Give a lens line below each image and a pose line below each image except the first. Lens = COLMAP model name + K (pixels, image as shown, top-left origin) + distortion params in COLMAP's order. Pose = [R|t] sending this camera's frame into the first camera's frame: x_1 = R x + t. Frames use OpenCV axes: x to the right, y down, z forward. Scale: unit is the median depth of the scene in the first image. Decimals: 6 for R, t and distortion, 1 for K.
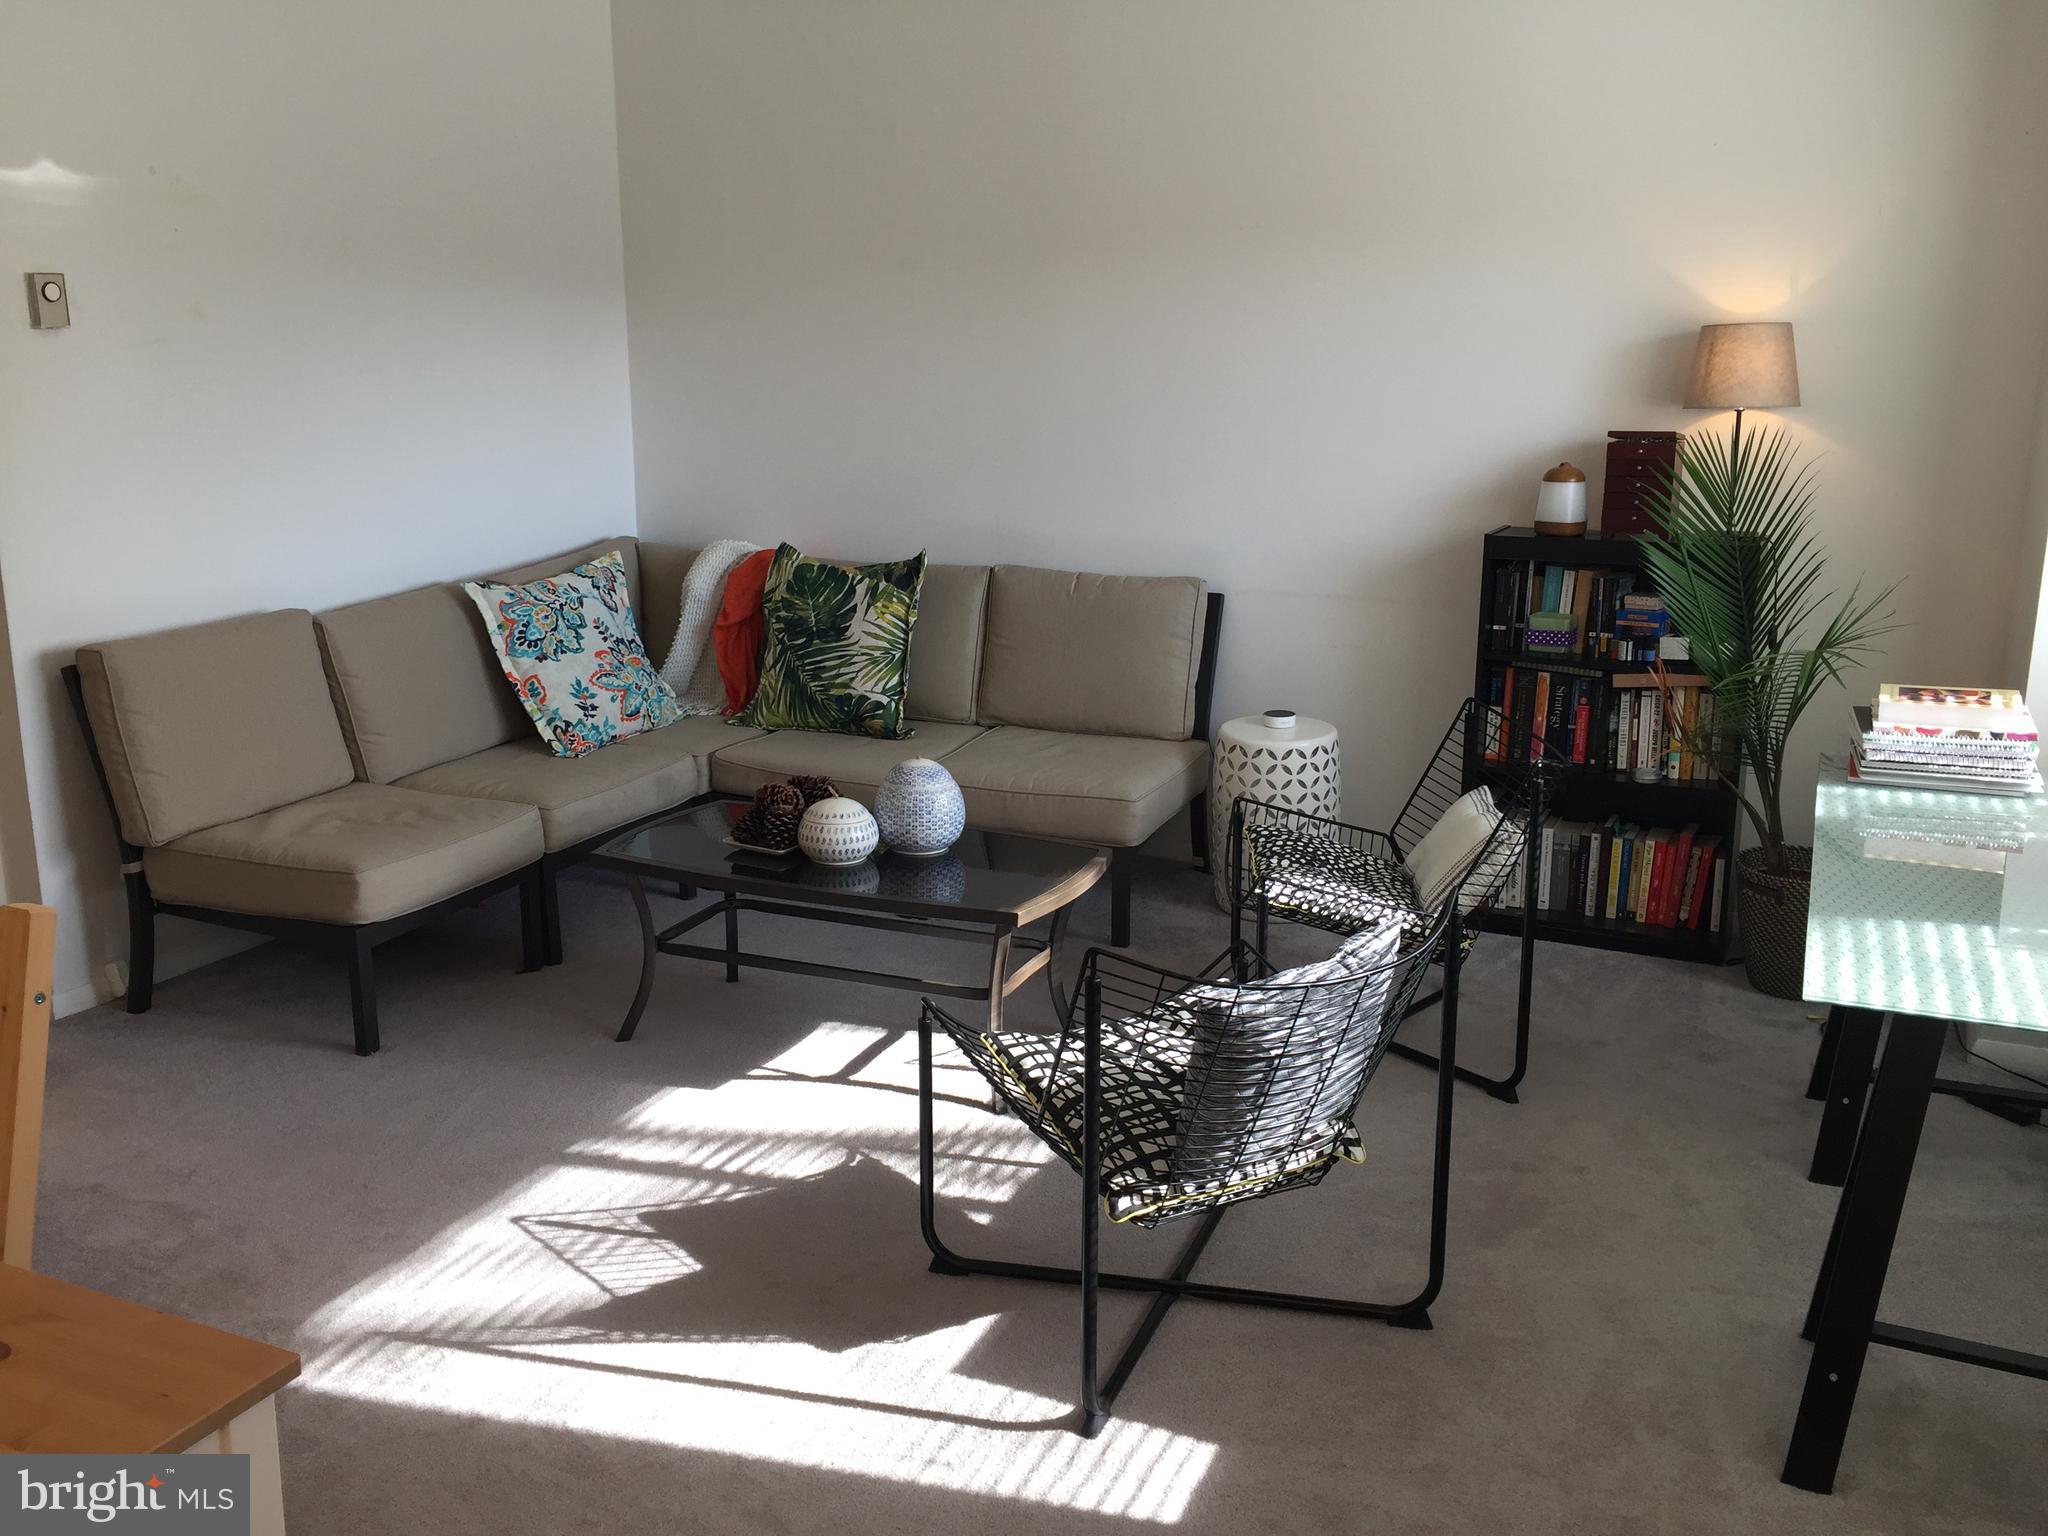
lens RADIAL K [[1754.6, 0, 1002.9], [0, 1754.6, 772.9], [0, 0, 1]] dist [0.069108, -0.013270]
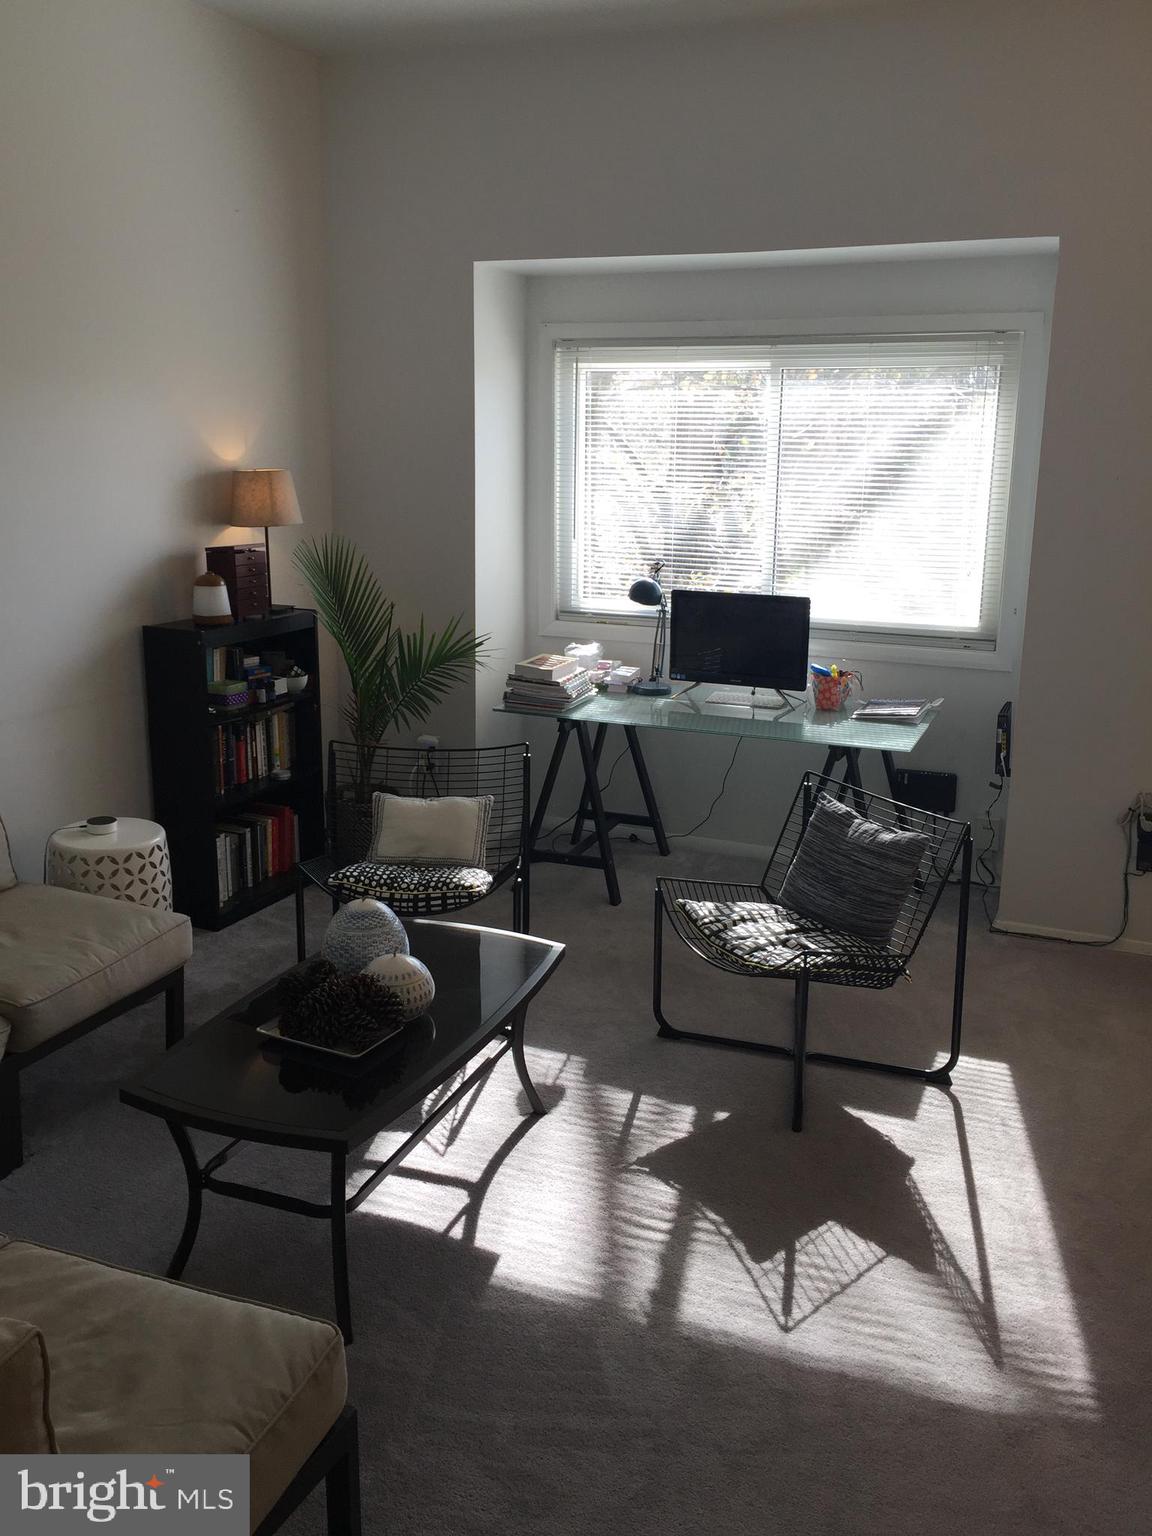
lens RADIAL K [[1315.9, 0, 585.6], [0, 1315.9, 756.2], [0, 0, 1]] dist [0.069108, -0.013270]
pose [[-0.046144, -0.240519, 0.969547, -0.684227], [0.222962, 0.943616, 0.244698, -0.217796], [-0.973734, 0.227464, 0.010085, 0.716792]]
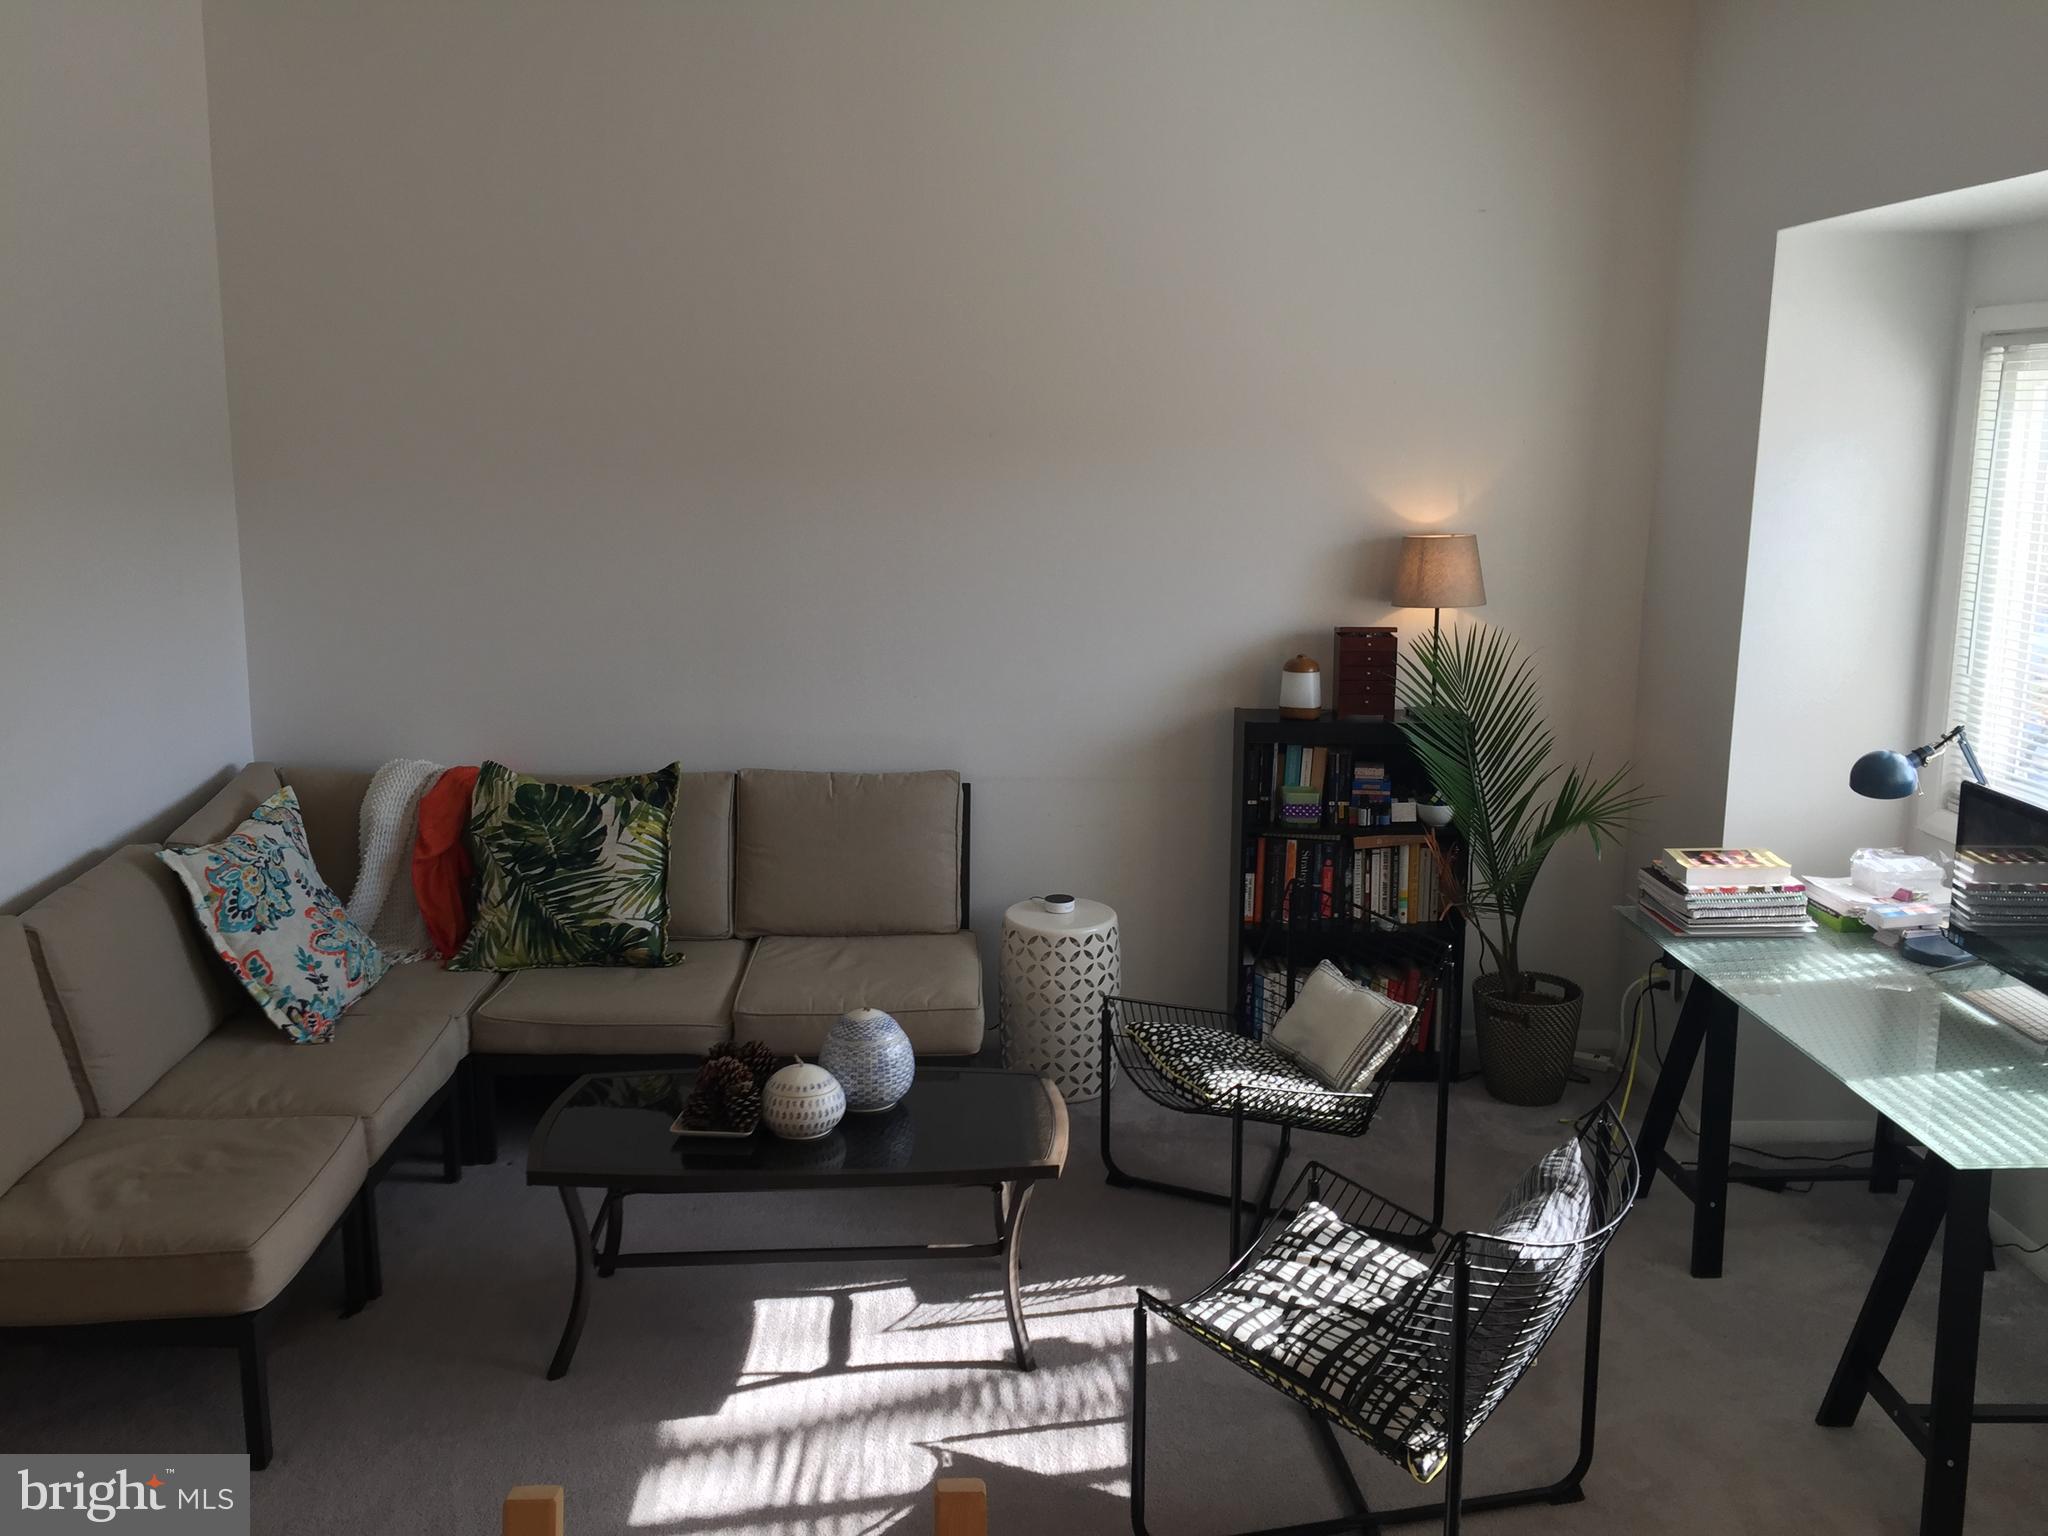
lens RADIAL K [[1754.6, 0, 1021.7], [0, 1754.6, 774.1], [0, 0, 1]] dist [0.069108, -0.013270]
pose [[0.896406, -0.079904, 0.435973, -0.320373], [0.099608, 0.994773, -0.022486, -0.089281], [-0.431897, 0.063583, 0.899679, 0.077543]]
